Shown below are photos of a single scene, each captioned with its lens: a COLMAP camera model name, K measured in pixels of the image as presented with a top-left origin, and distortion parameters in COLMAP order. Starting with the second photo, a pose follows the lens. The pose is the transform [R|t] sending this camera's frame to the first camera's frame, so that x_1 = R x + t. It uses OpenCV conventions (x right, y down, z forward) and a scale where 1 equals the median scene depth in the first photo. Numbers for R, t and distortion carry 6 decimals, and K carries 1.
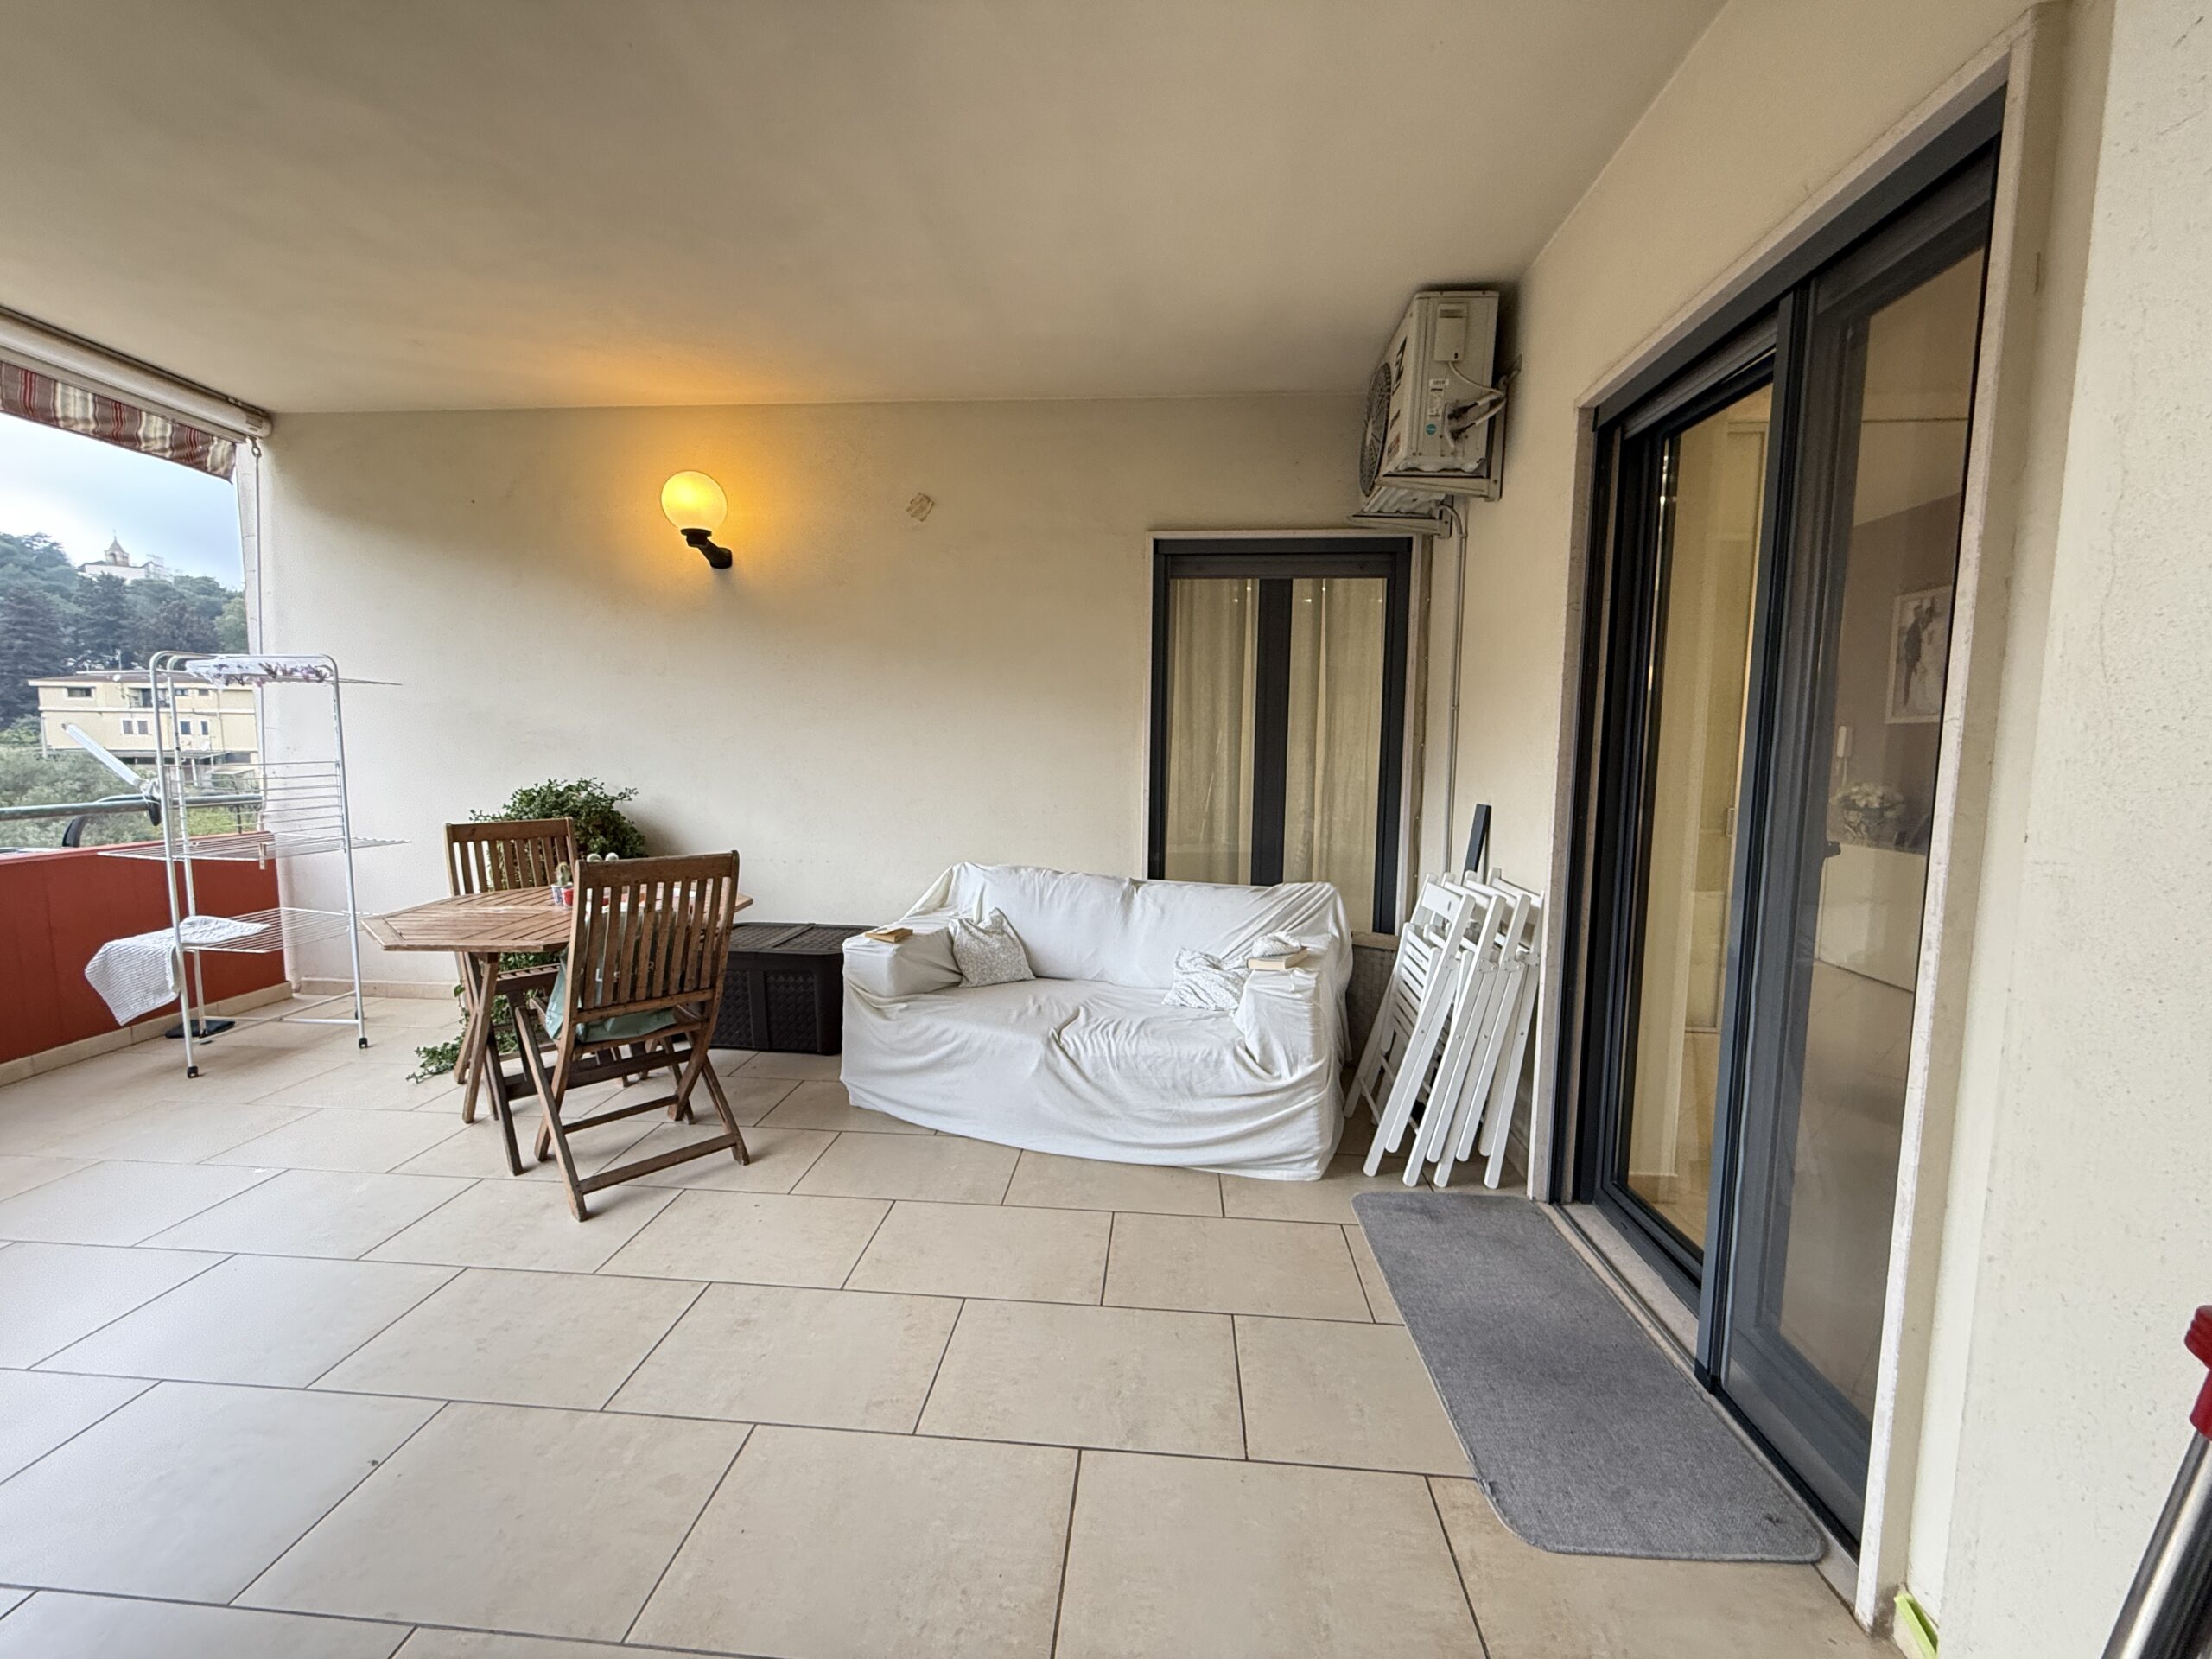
lens RADIAL K [[880.2, 0, 1101.7], [0, 880.2, 828.1], [0, 0, 1]] dist [0.003560, -0.000316]
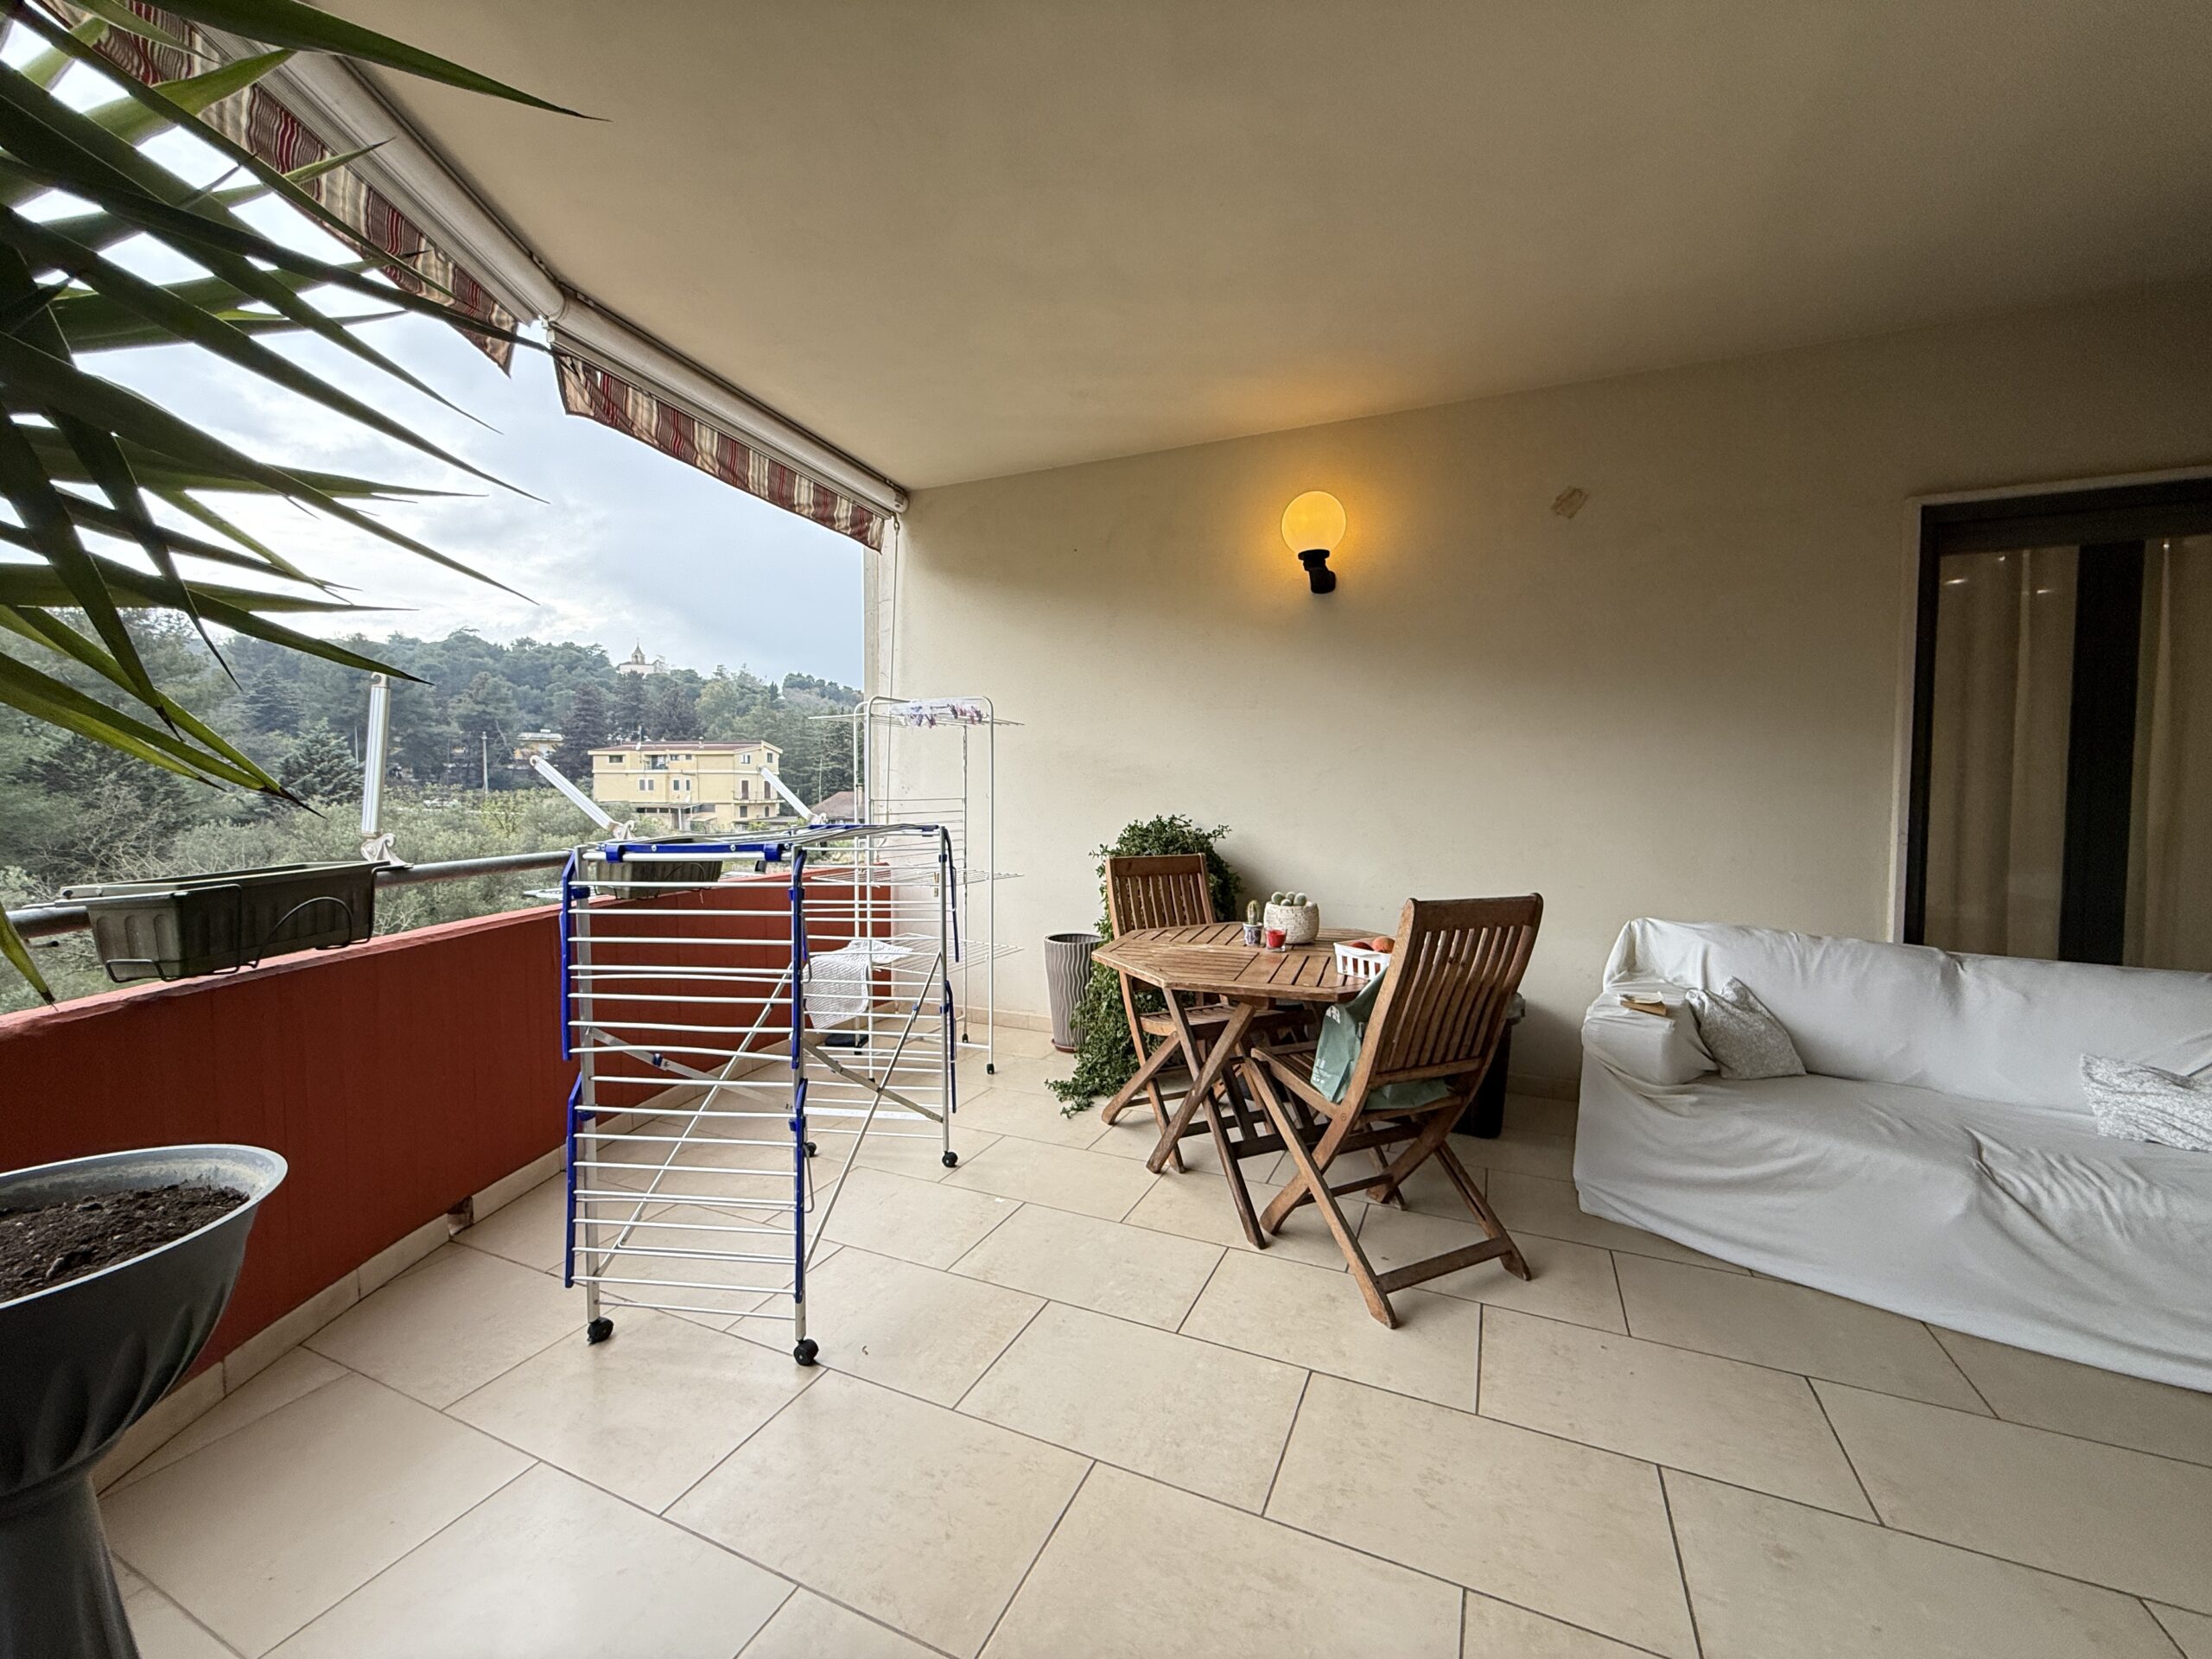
lens RADIAL K [[880.2, 0, 1108.1], [0, 880.2, 831.2], [0, 0, 1]] dist [0.003560, -0.000316]
pose [[0.943315, 0.008987, -0.331778, -0.367591], [-0.027030, 0.998393, -0.049808, 0.013296], [0.330797, 0.055952, 0.942042, 0.057965]]
